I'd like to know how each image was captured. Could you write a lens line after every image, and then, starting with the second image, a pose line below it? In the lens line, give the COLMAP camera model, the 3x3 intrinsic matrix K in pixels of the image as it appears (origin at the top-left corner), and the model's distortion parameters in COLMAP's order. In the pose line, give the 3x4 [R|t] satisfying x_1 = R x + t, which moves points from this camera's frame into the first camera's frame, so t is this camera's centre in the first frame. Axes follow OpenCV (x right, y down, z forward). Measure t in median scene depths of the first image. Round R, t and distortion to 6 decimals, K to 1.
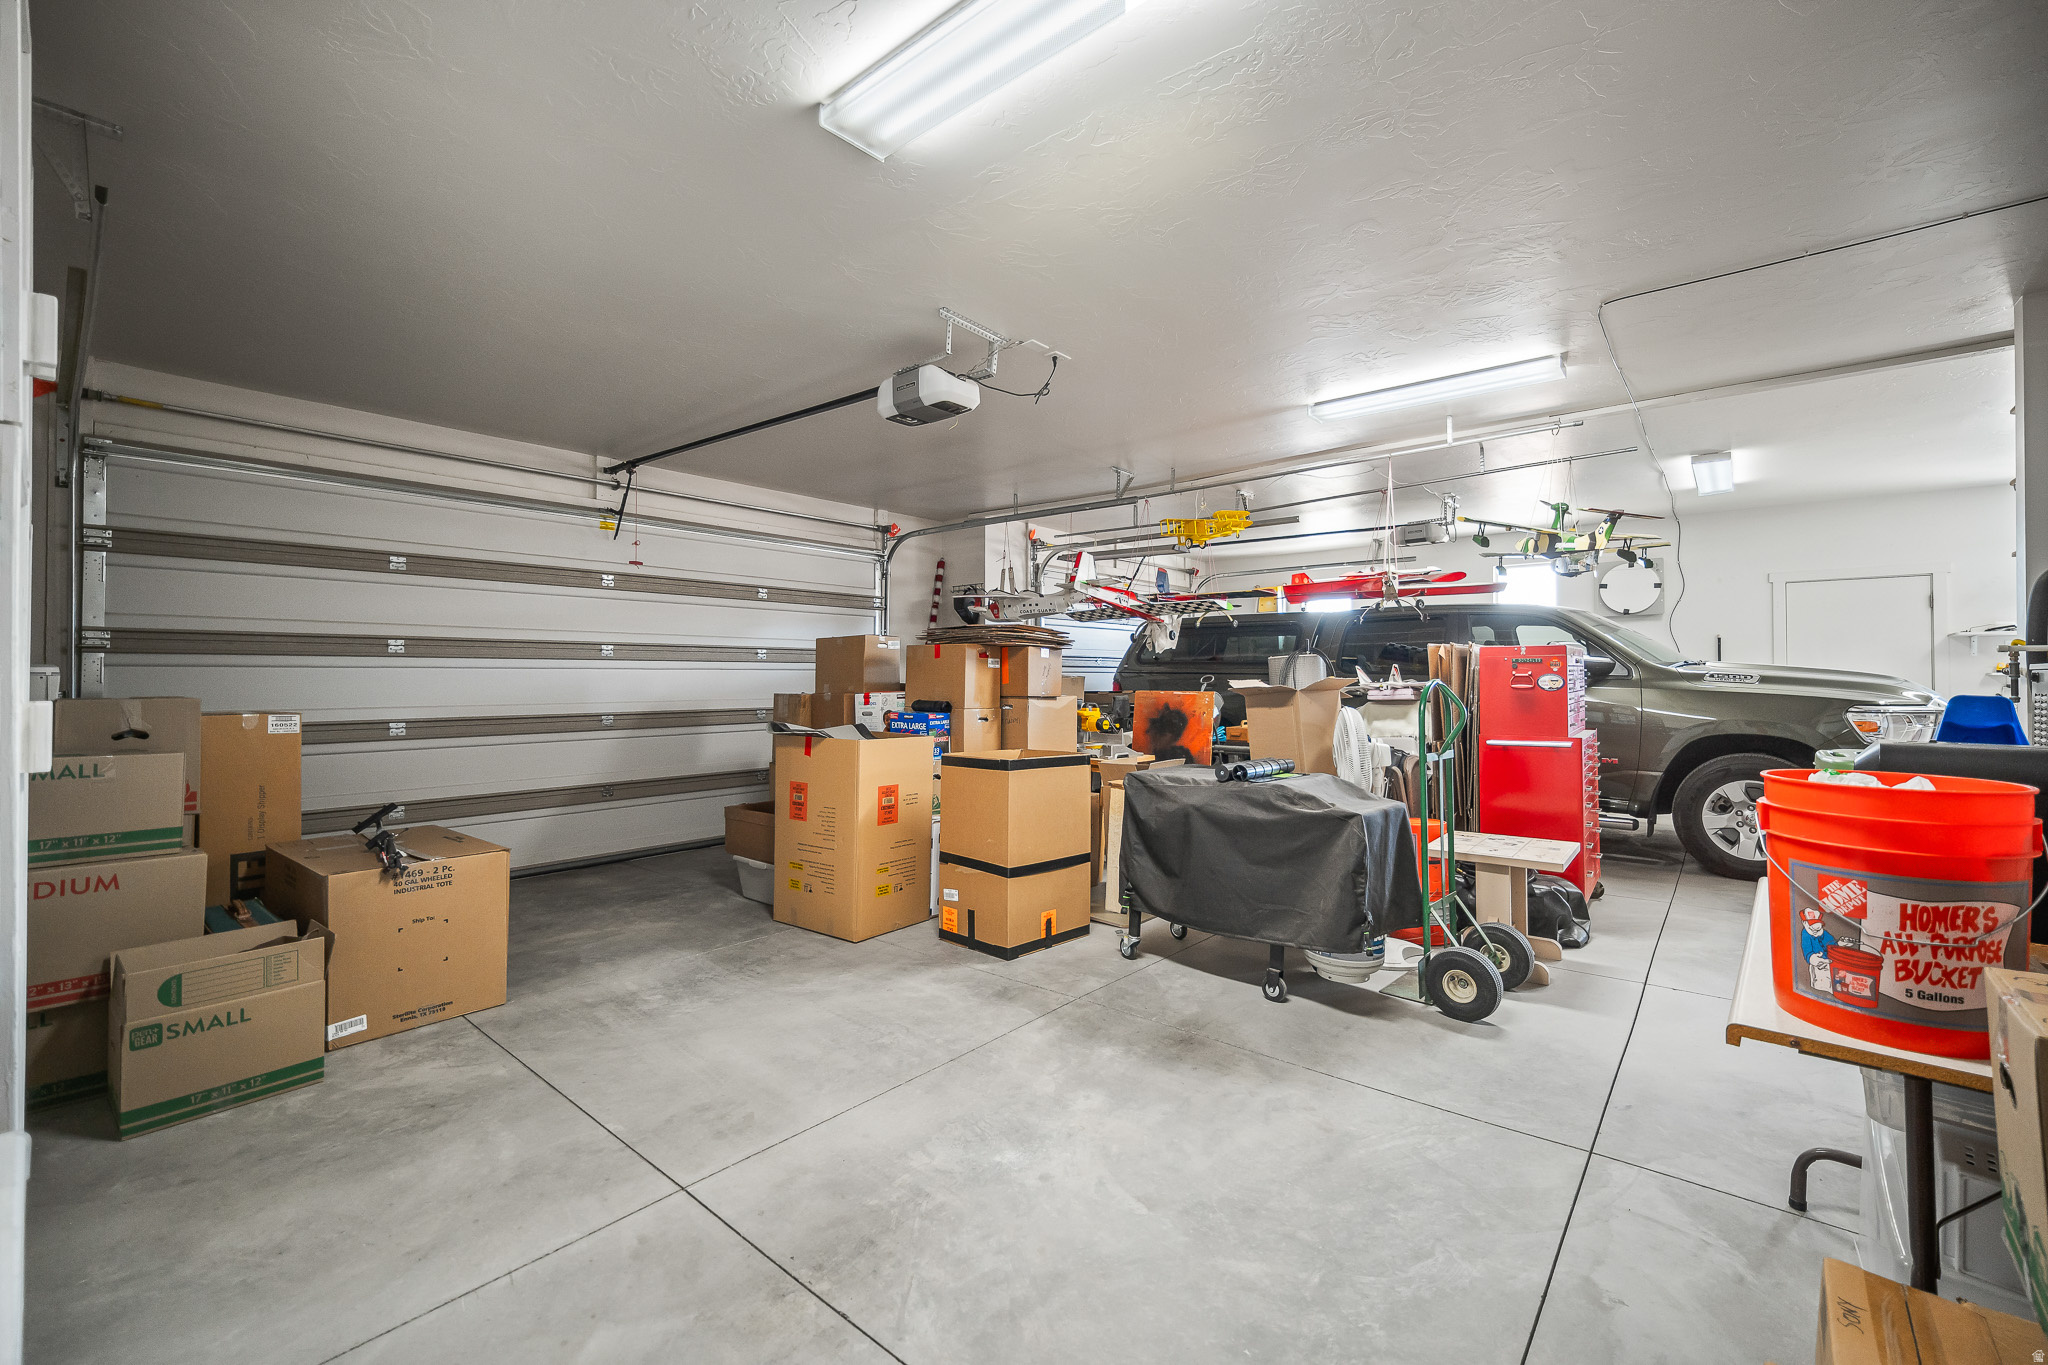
lens RADIAL K [[841.4, 0, 1033.8], [0, 841.4, 669.9], [0, 0, 1]] dist [-0.003569, -0.000092]
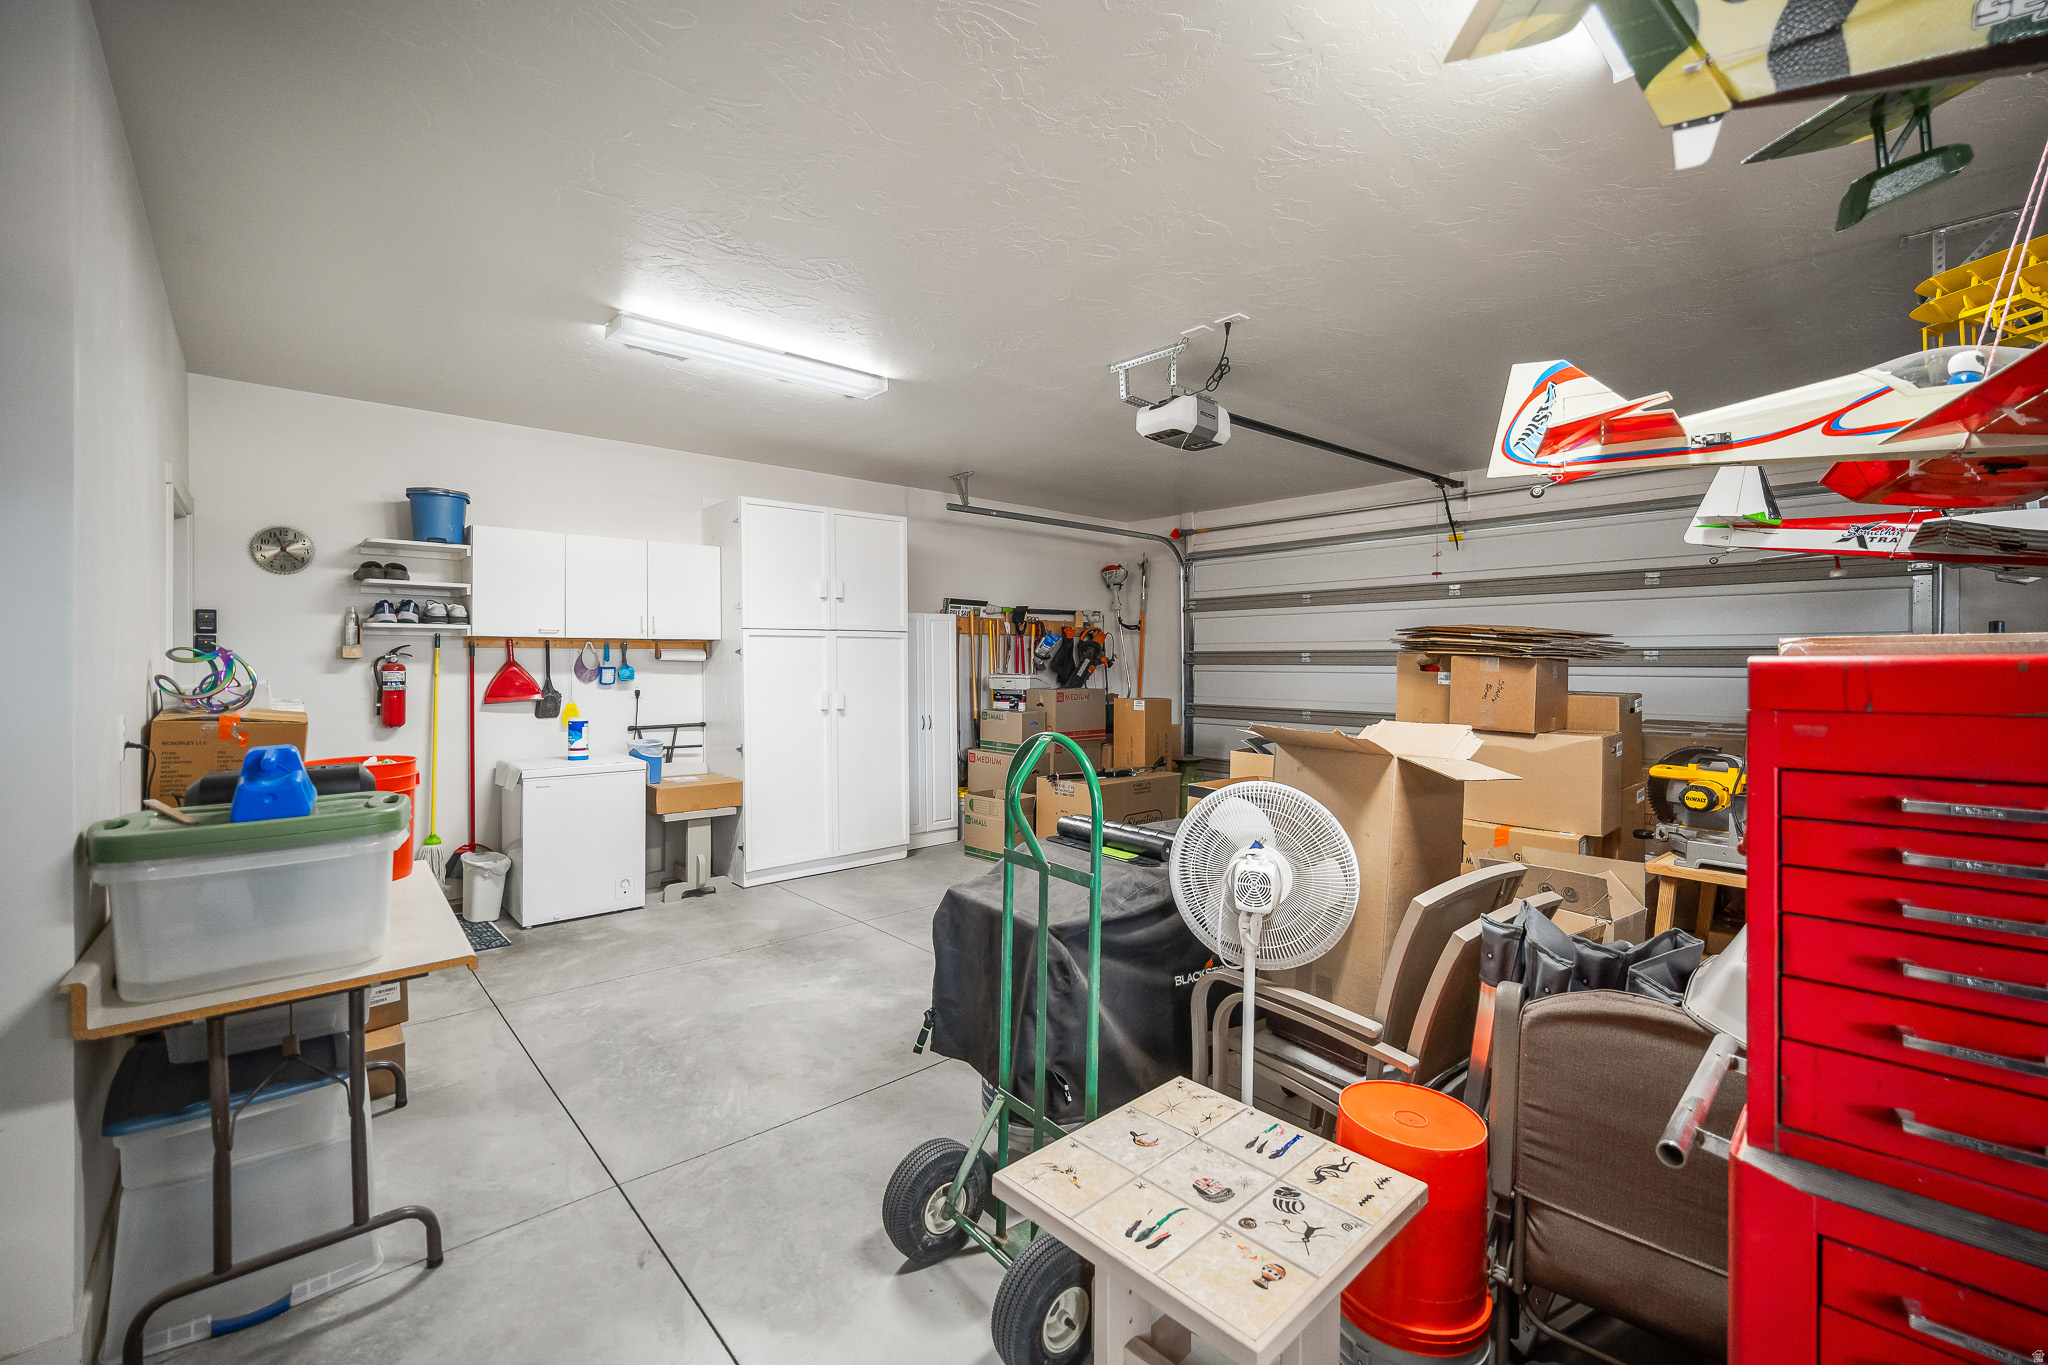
lens RADIAL K [[841.4, 0, 1030.9], [0, 841.4, 667.7], [0, 0, 1]] dist [-0.003569, -0.000092]
pose [[-0.124764, 0.010178, -0.992134, 1.533292], [0.006237, 0.999936, 0.009474, -0.056669], [0.992167, -0.005006, -0.124819, 1.553222]]
